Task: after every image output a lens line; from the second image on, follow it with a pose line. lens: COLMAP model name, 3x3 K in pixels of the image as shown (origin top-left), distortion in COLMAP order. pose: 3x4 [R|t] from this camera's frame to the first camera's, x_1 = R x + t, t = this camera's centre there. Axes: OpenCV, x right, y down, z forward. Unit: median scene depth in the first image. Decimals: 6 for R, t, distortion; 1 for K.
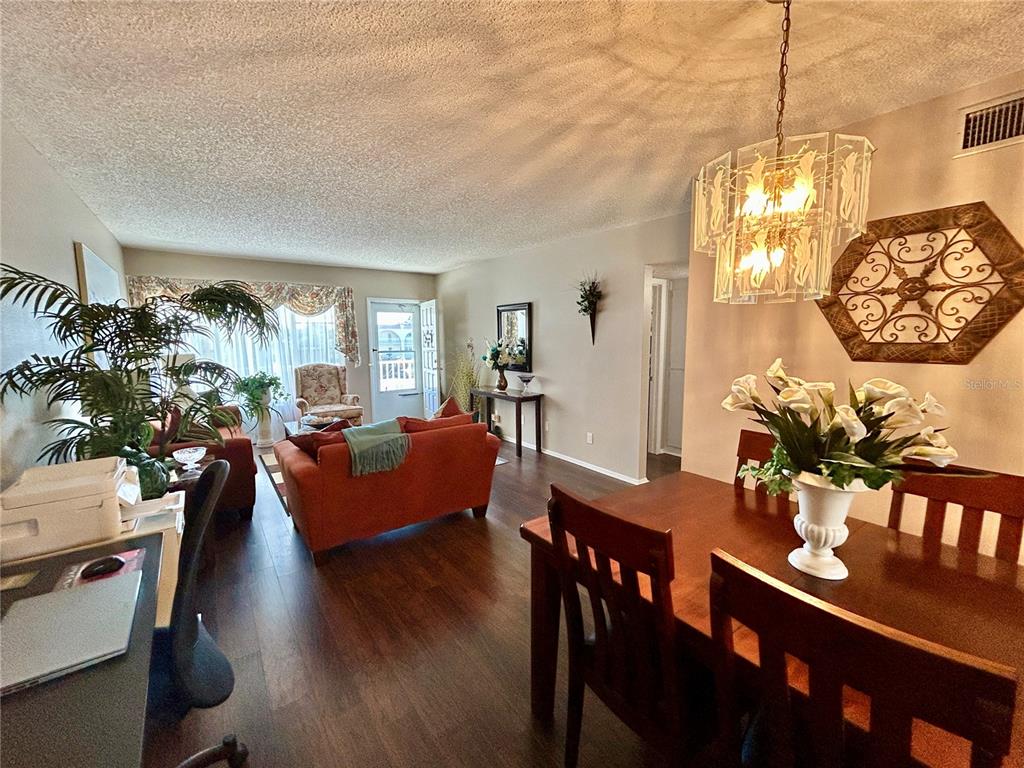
lens RADIAL K [[411.7, 0, 508.7], [0, 411.7, 383.8], [0, 0, 1]] dist [0.000424, -0.000291]
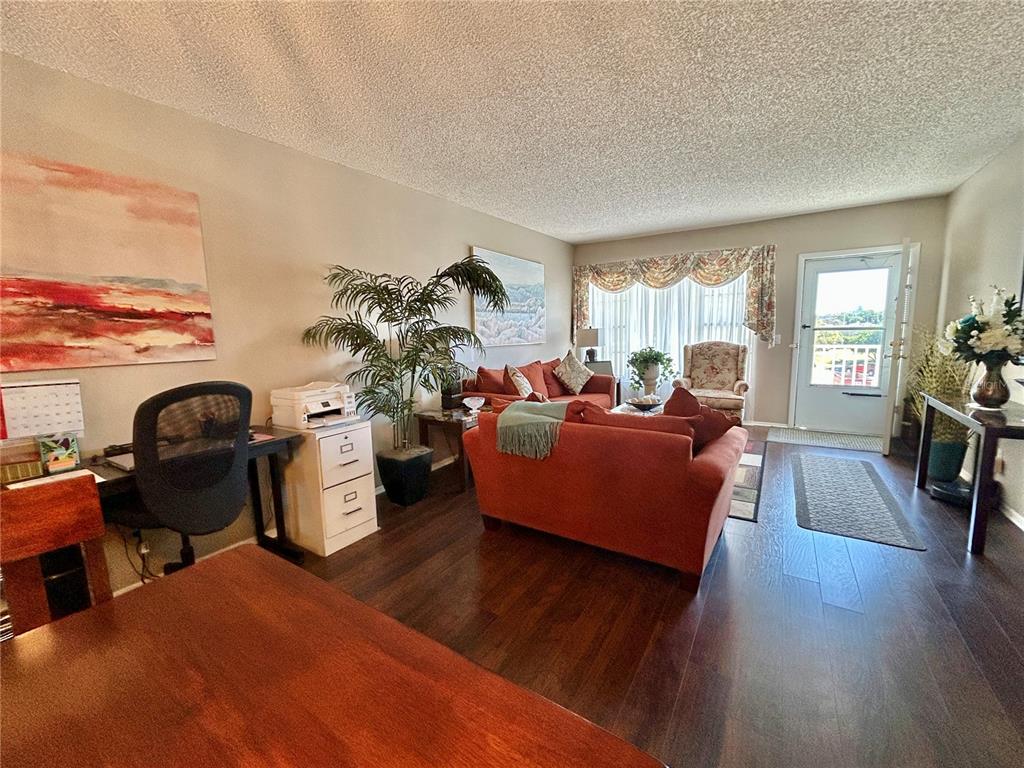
lens RADIAL K [[418.5, 0, 512.1], [0, 418.5, 377.5], [0, 0, 1]] dist [-0.000733, -0.000193]
pose [[0.363765, 0.106533, -0.925379, 0.202682], [-0.089677, 0.992829, 0.079046, -0.004861], [0.927164, 0.054231, 0.370710, 0.285404]]
